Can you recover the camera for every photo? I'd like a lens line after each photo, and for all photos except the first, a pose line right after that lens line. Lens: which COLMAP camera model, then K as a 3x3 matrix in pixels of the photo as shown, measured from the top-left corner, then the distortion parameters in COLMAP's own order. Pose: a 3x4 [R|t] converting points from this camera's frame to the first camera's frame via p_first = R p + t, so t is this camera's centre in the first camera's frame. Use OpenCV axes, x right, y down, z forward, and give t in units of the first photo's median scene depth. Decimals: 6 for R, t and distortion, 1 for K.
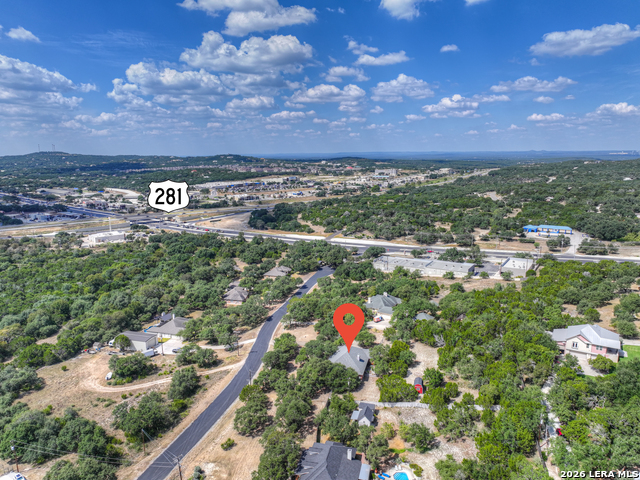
lens RADIAL K [[447.6, 0, 320.0], [0, 447.6, 240.0], [0, 0, 1]] dist [-0.003456, 0.020977]
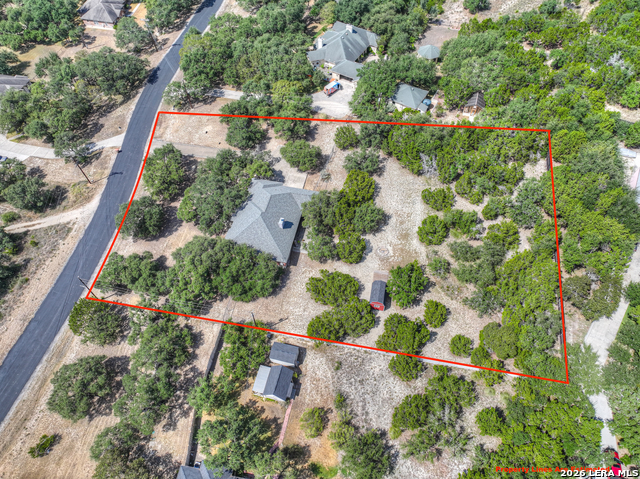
lens RADIAL K [[447.6, 0, 320.0], [0, 447.6, 239.5], [0, 0, 1]] dist [-0.003456, 0.020977]
pose [[0.999082, -0.033714, 0.026413, 0.117967], [0.005537, 0.713220, 0.700918, -0.116935], [-0.042469, -0.700129, 0.712753, 0.575122]]
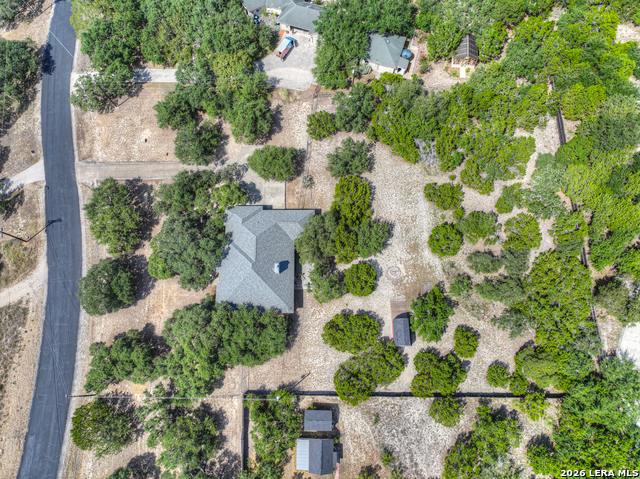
lens RADIAL K [[447.6, 0, 320.0], [0, 447.6, 239.5], [0, 0, 1]] dist [-0.003456, 0.020977]
pose [[0.964553, -0.251570, 0.079686, 0.099400], [0.046940, 0.460715, 0.886306, -0.180480], [-0.259681, -0.851149, 0.456193, 0.784334]]
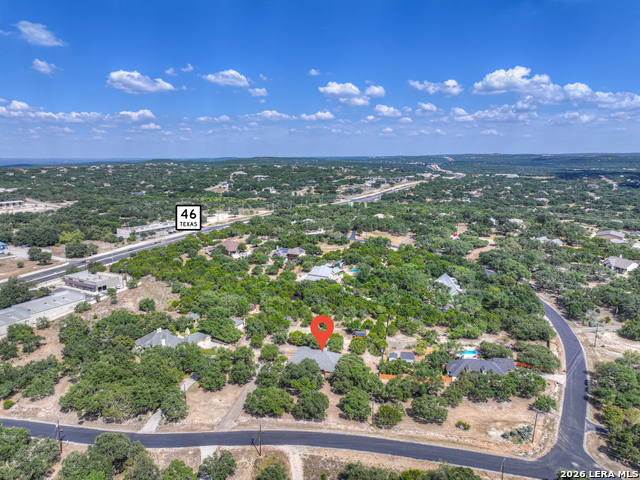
lens RADIAL K [[447.6, 0, 320.0], [0, 447.6, 240.0], [0, 0, 1]] dist [-0.003456, 0.020977]
pose [[-0.052828, -0.175331, 0.983091, -0.887800], [0.195473, 0.963605, 0.182360, -0.177468], [-0.979285, 0.201801, -0.016633, 0.967047]]
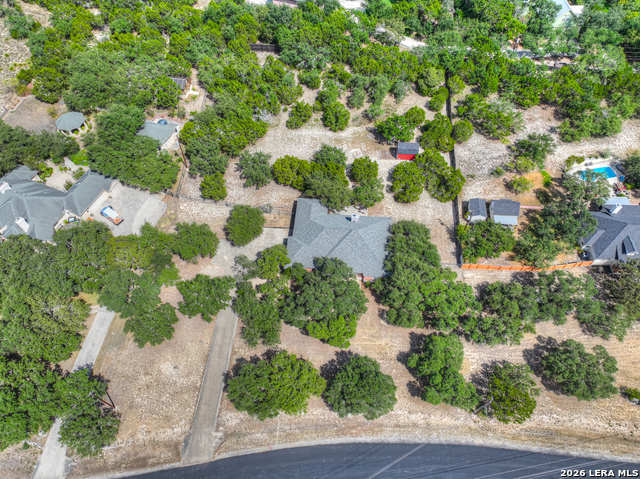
lens RADIAL K [[447.6, 0, 320.0], [0, 447.6, 239.5], [0, 0, 1]] dist [-0.003456, 0.020977]
pose [[-0.182064, -0.799355, 0.572612, -0.230570], [0.195650, 0.541251, 0.817783, -0.168883], [-0.963625, 0.260920, 0.057852, 1.005961]]
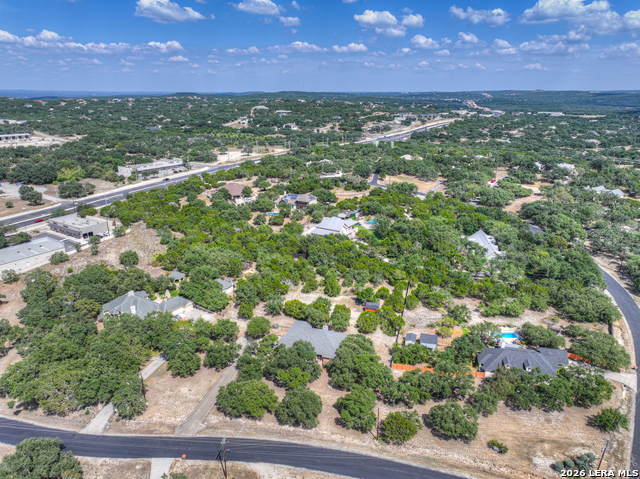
lens RADIAL K [[447.6, 0, 320.0], [0, 447.6, 239.5], [0, 0, 1]] dist [-0.003456, 0.020977]
pose [[0.011987, -0.305884, 0.951993, -0.658546], [0.186444, 0.936049, 0.298413, -0.146408], [-0.982392, 0.173916, 0.068250, 0.914389]]
